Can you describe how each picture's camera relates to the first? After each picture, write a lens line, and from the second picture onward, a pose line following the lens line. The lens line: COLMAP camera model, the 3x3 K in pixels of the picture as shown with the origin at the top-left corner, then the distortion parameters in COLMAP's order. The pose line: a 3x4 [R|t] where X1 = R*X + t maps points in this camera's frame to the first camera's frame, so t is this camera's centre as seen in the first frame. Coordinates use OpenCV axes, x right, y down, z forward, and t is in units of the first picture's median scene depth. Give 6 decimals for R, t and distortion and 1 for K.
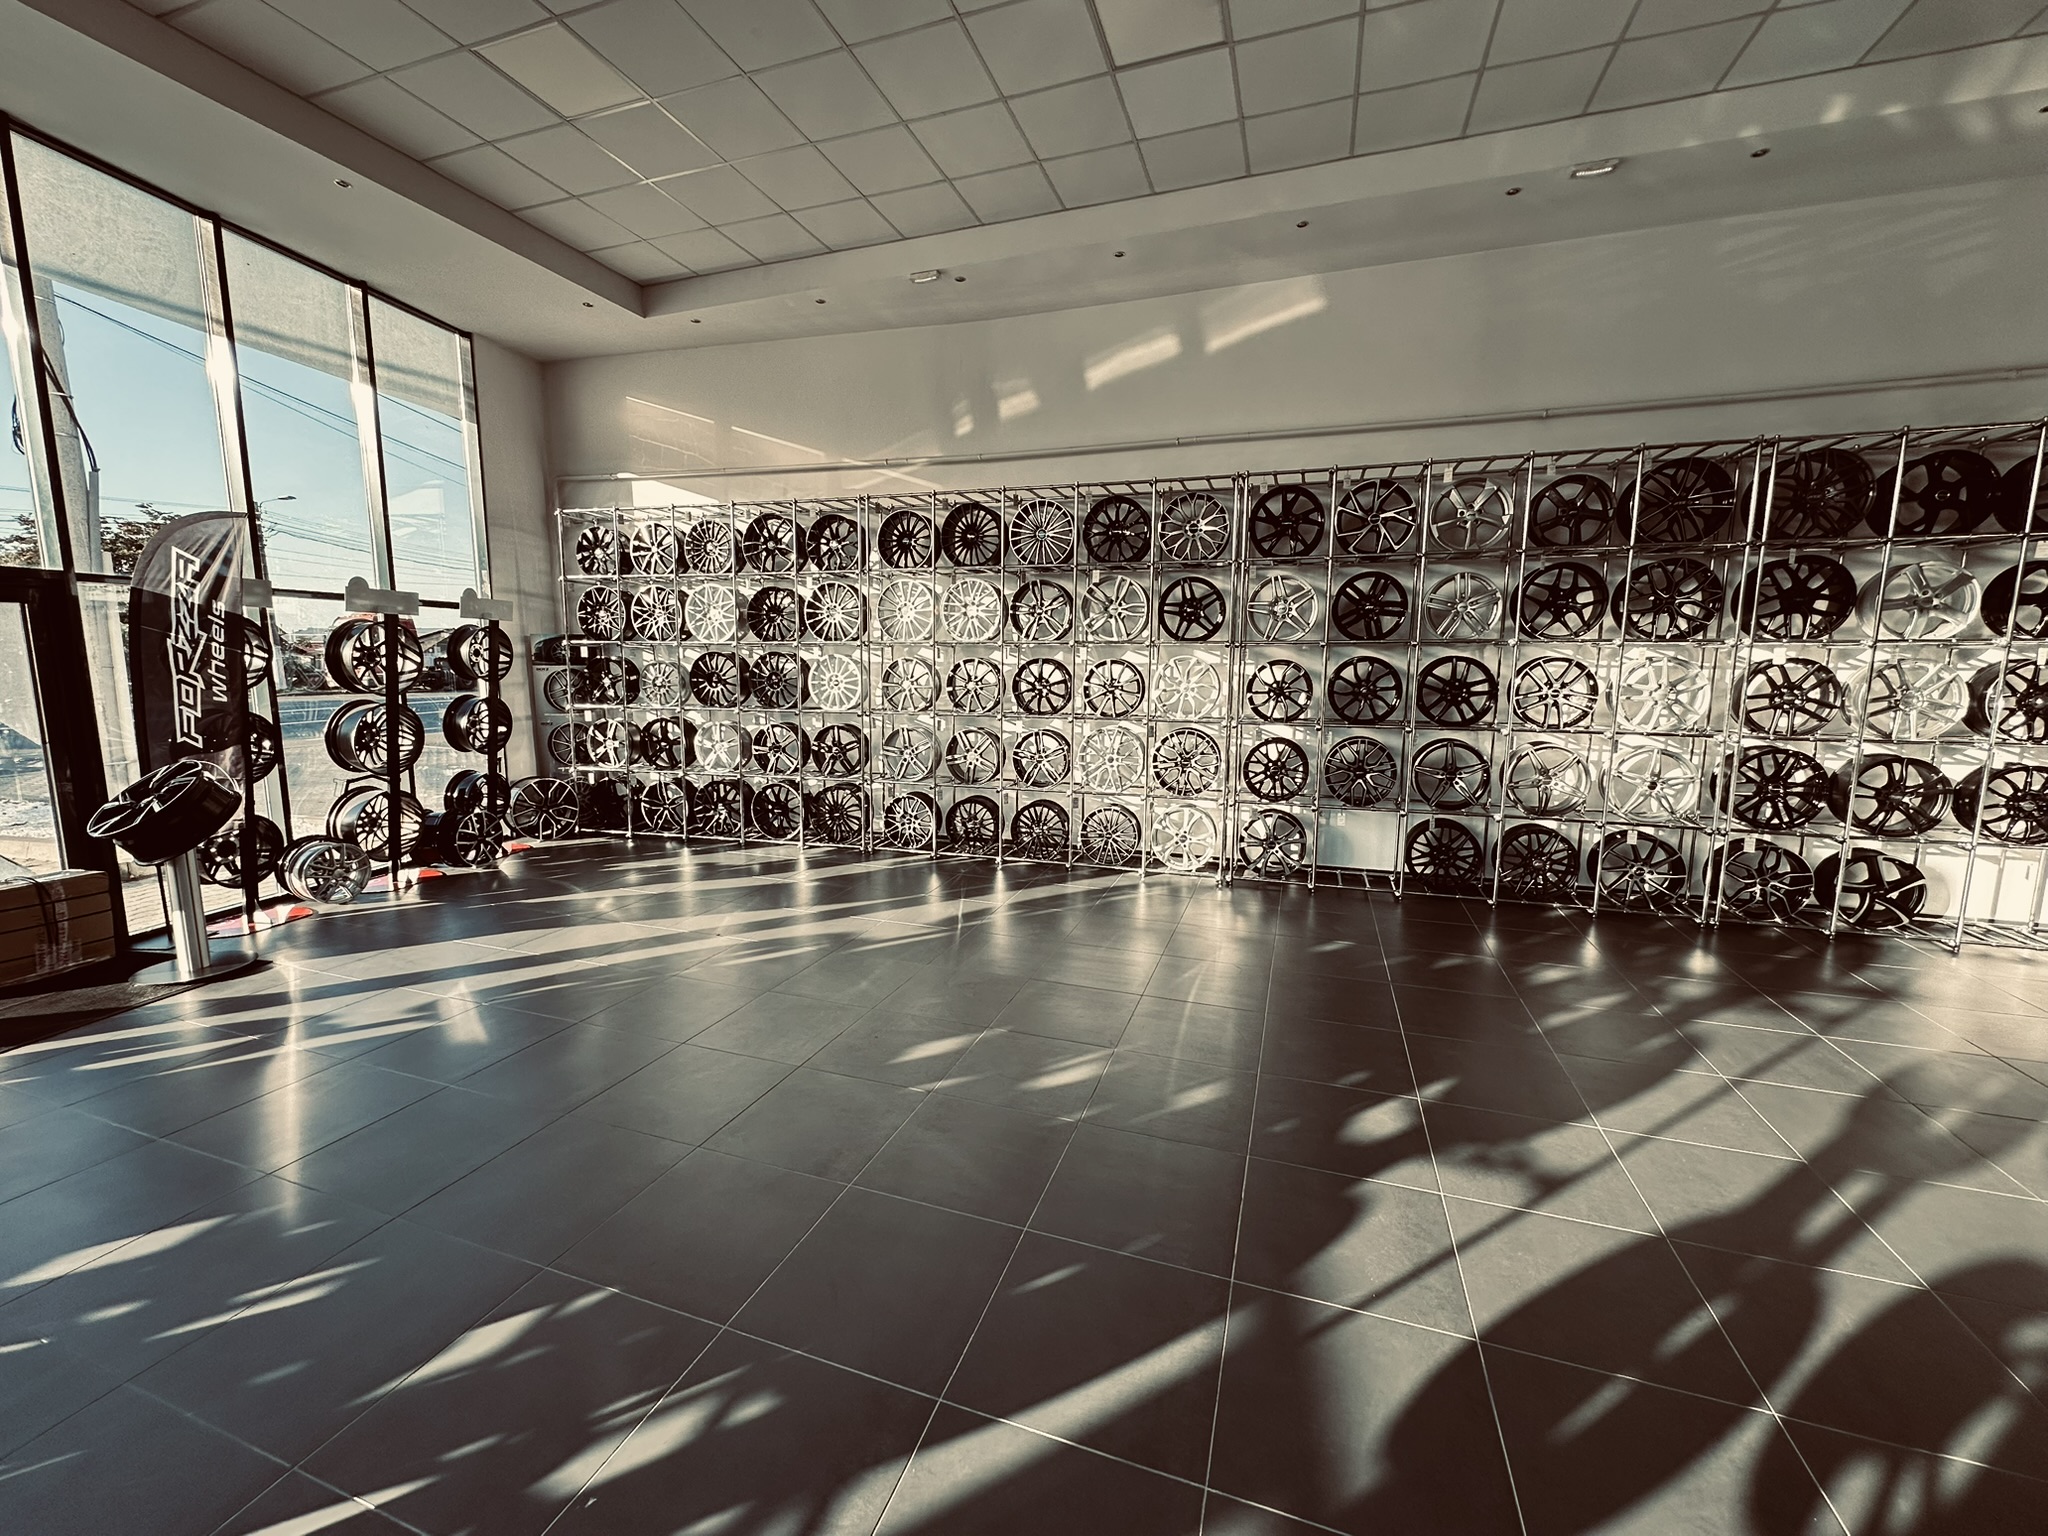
lens RADIAL K [[816.7, 0, 1024.0], [0, 816.7, 767.7], [0, 0, 1]] dist [-0.002945, 0.000132]
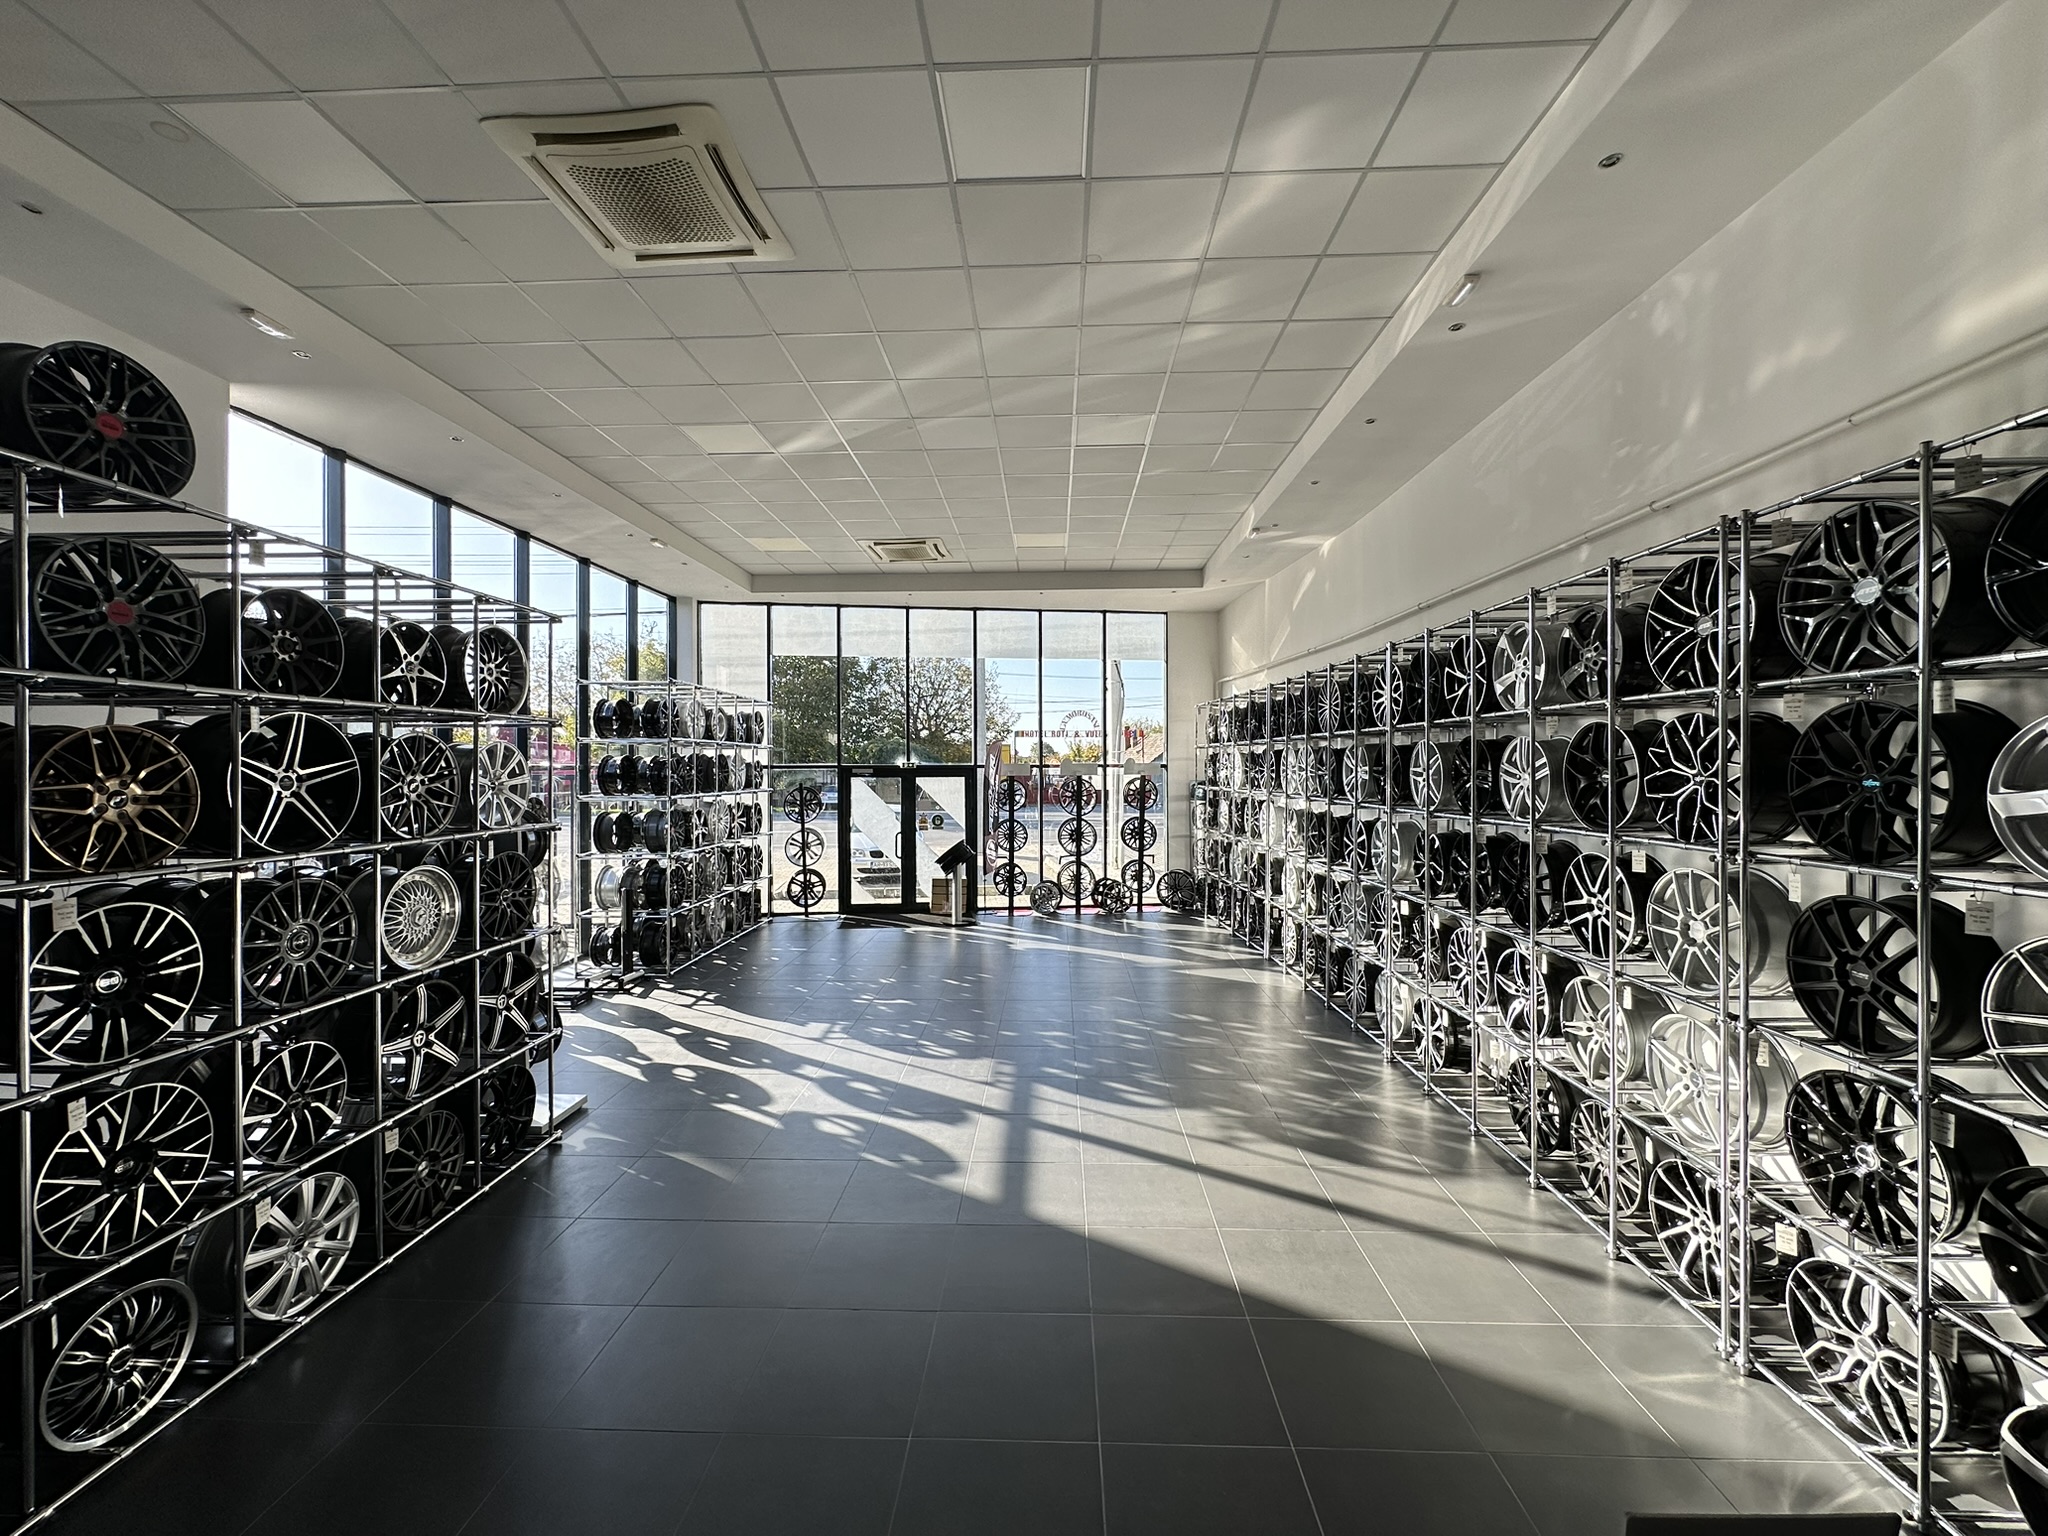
lens RADIAL K [[816.7, 0, 1020.4], [0, 816.7, 762.3], [0, 0, 1]] dist [-0.002945, 0.000132]
pose [[0.286547, -0.009039, -0.958024, 1.108957], [-0.127559, 0.990693, -0.047501, -0.104924], [0.949536, 0.135816, 0.282727, 0.290413]]
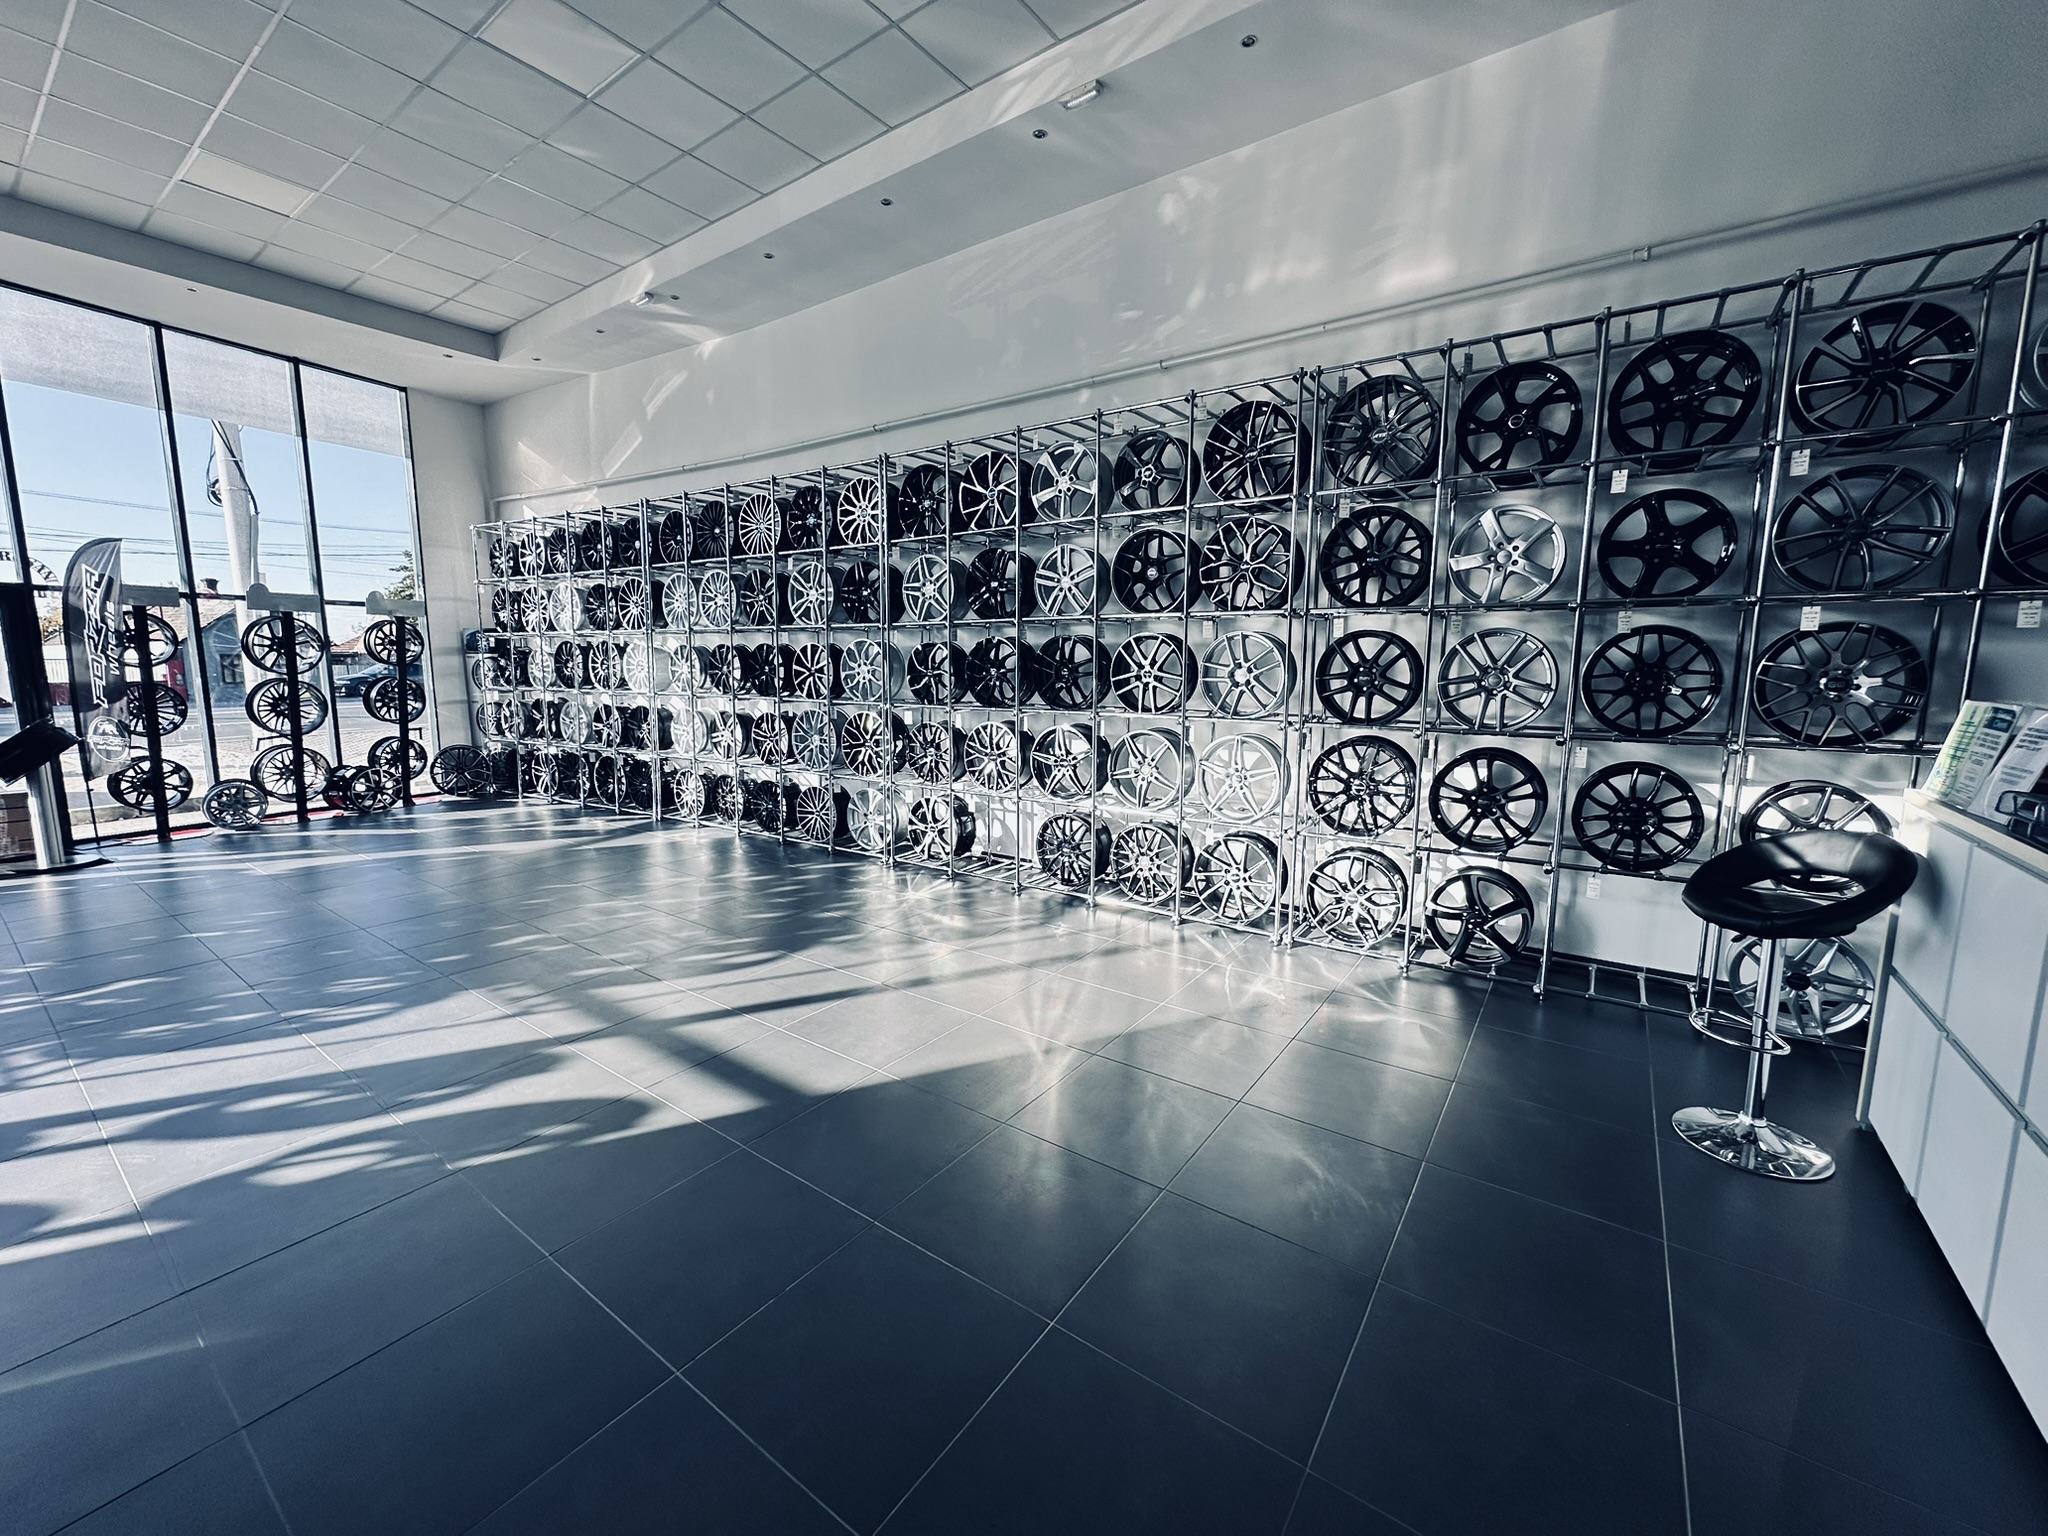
lens RADIAL K [[816.7, 0, 1039.3], [0, 816.7, 761.4], [0, 0, 1]] dist [-0.002945, 0.000132]
pose [[0.959578, 0.032812, -0.279523, 0.754272], [-0.035381, 0.999365, -0.004149, 0.013789], [0.279210, 0.013871, 0.960130, 0.090946]]
